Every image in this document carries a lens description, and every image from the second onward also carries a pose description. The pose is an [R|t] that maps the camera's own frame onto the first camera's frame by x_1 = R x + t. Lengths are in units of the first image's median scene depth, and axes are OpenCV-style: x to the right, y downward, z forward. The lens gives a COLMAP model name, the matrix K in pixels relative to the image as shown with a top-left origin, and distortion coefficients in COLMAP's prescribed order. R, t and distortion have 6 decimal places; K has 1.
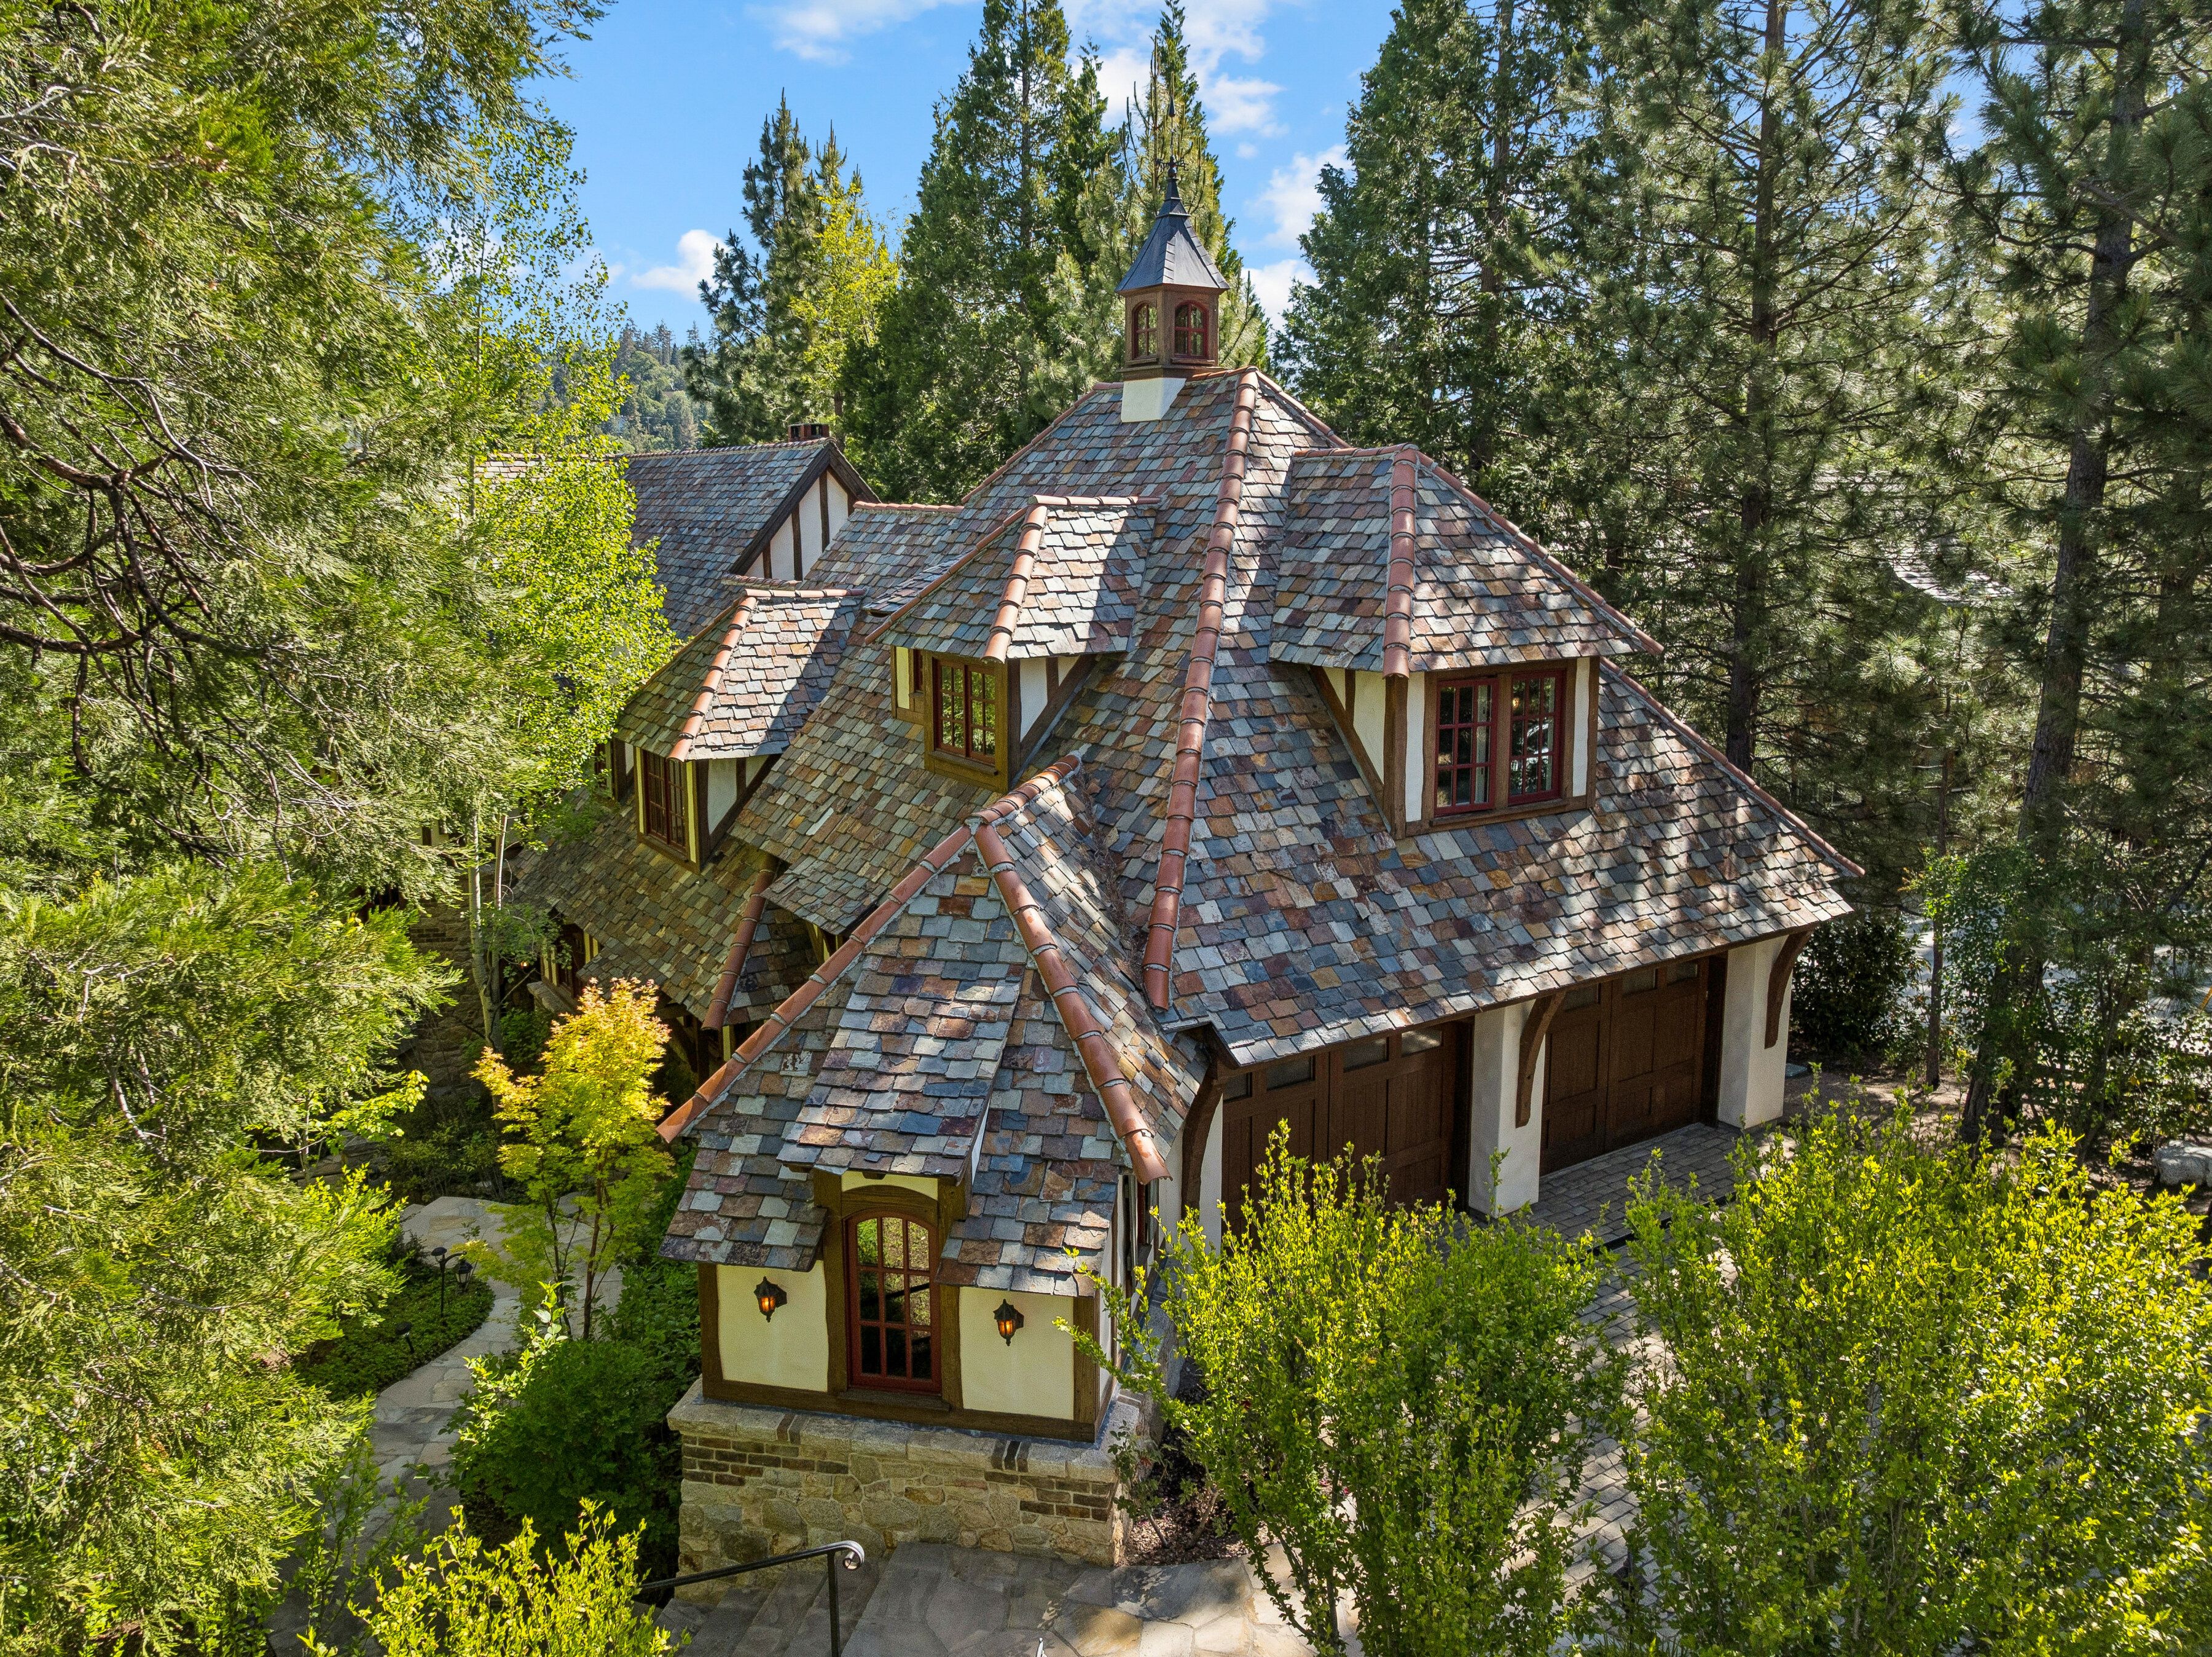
lens RADIAL K [[1830.8, 0, 1108.7], [0, 1830.8, 826.2], [0, 0, 1]] dist [-0.077258, 0.027731]
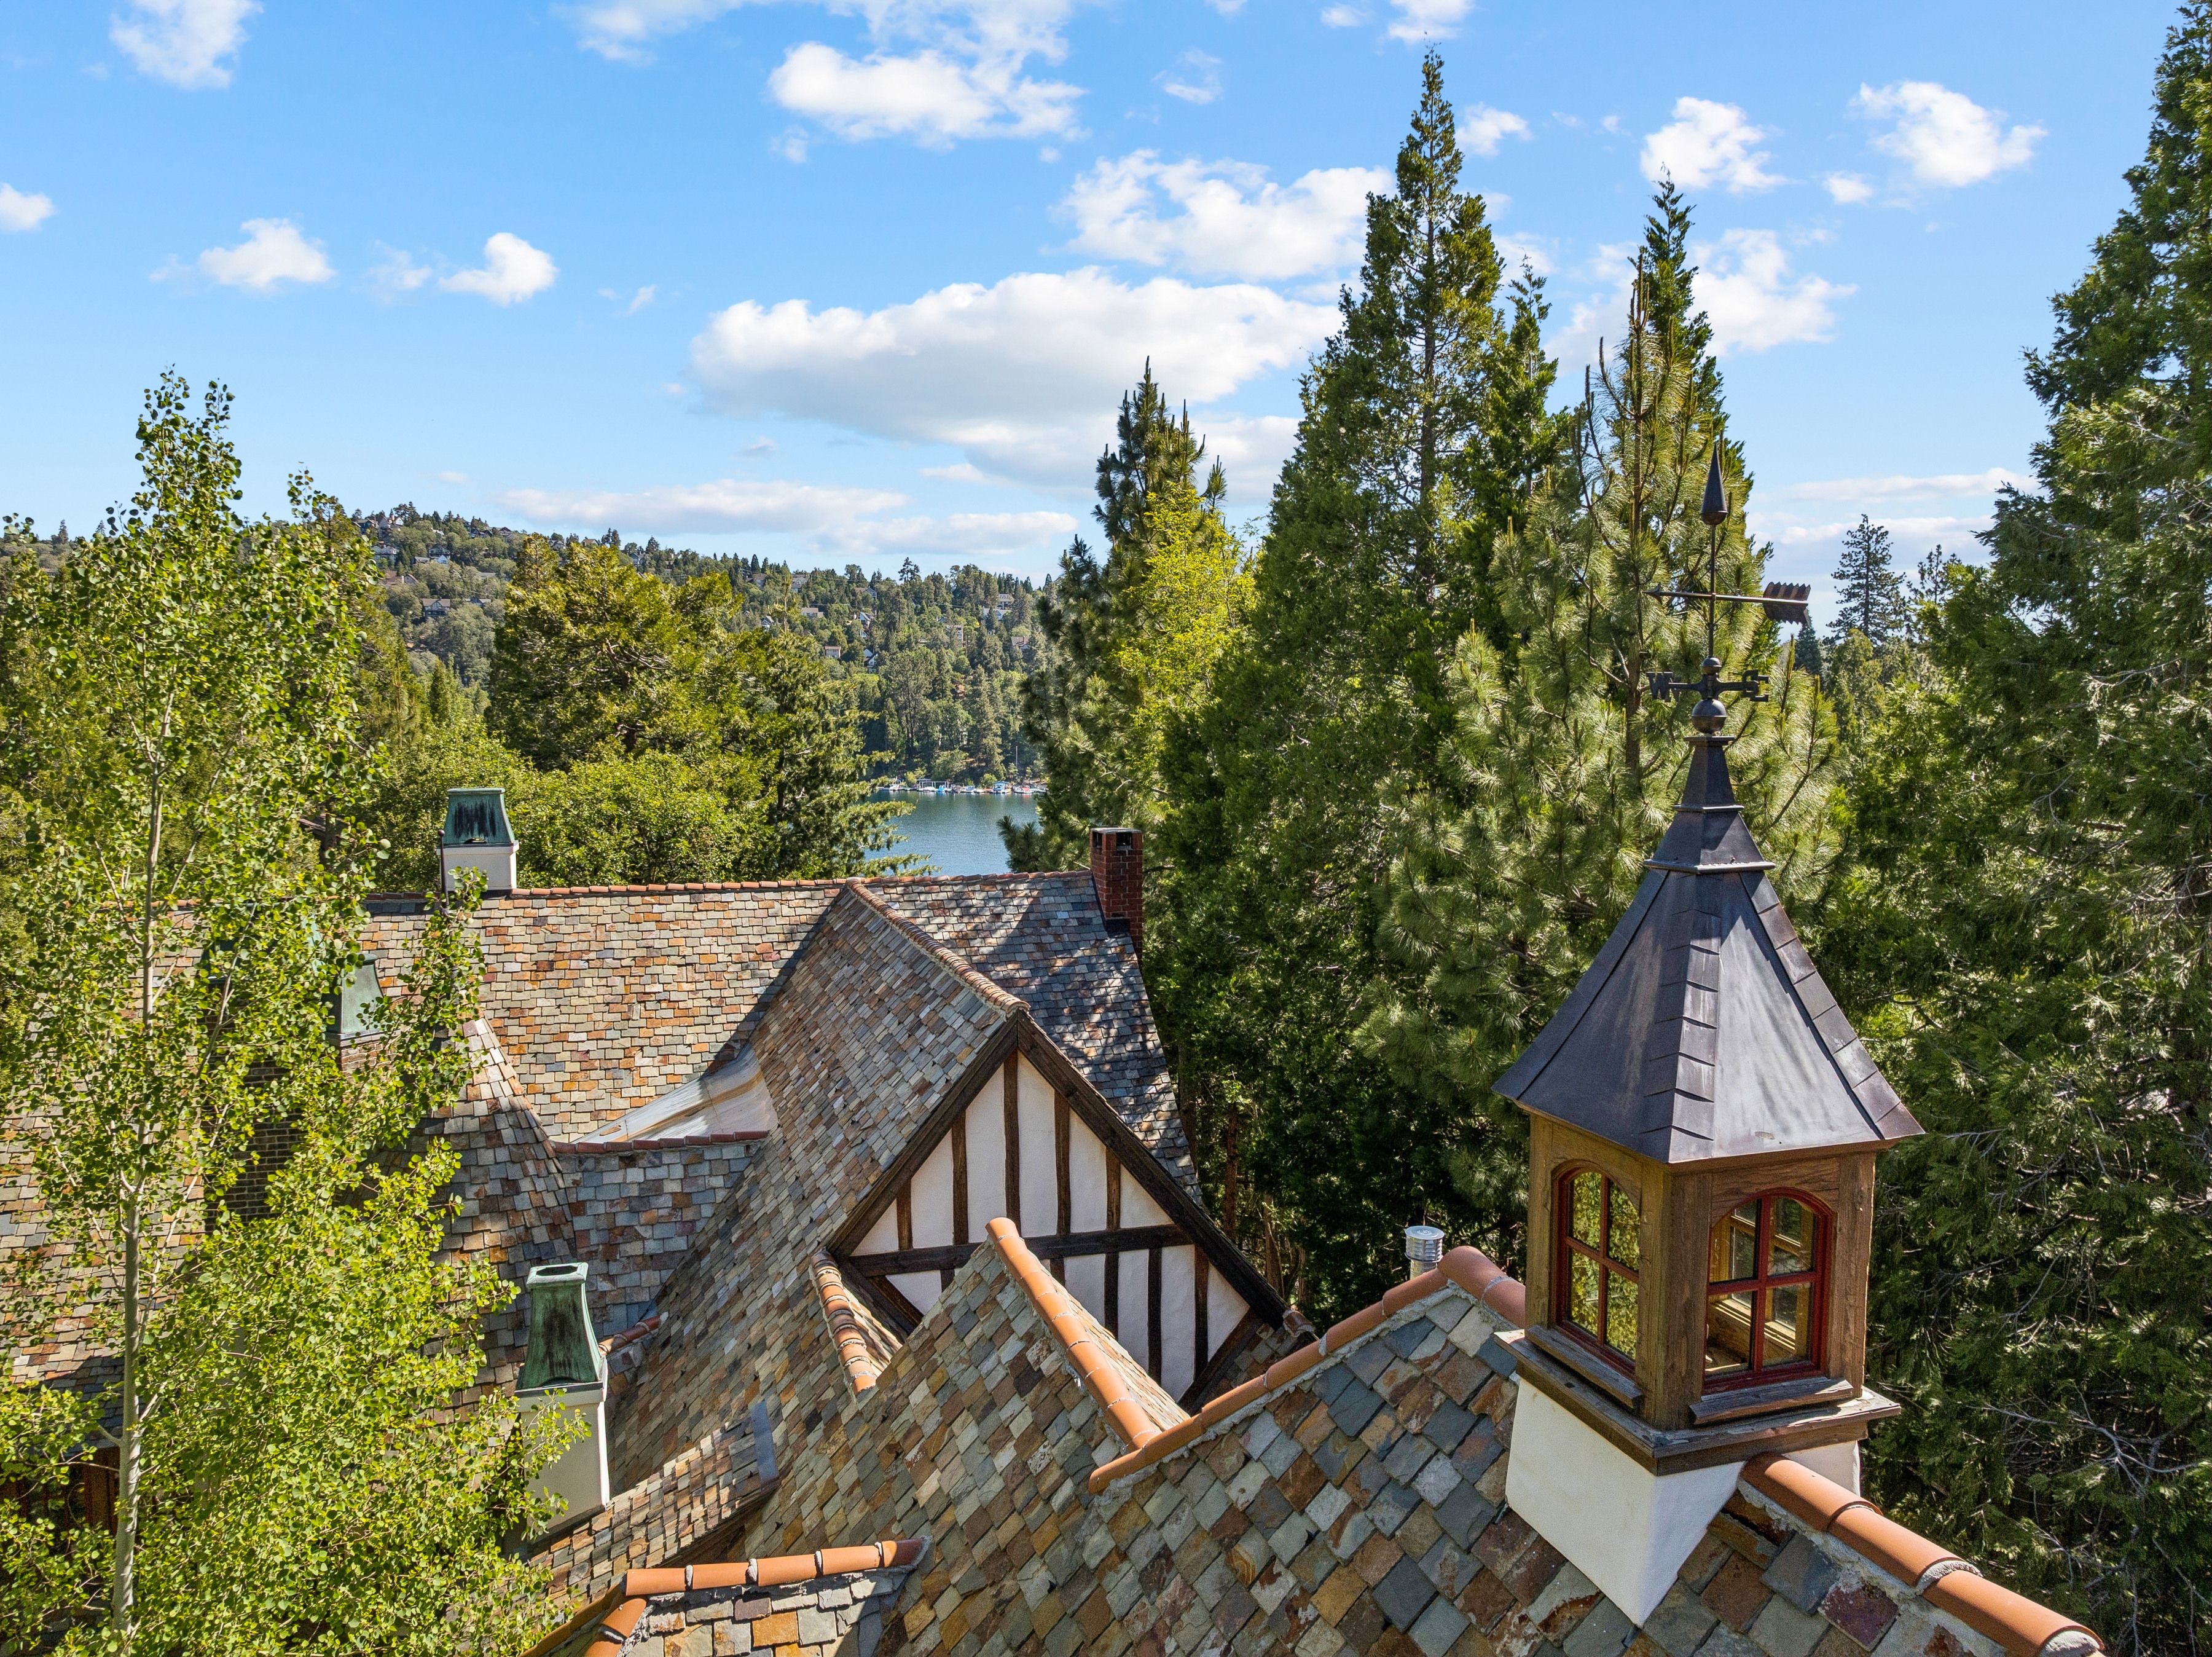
lens RADIAL K [[1631.9, 0, 1103.5], [0, 1631.9, 837.1], [0, 0, 1]] dist [-0.014543, -0.003151]
pose [[0.960036, 0.021721, -0.279034, 0.009231], [-0.045580, 0.995808, -0.079304, -0.183834], [0.276141, 0.088853, 0.957001, 0.425854]]
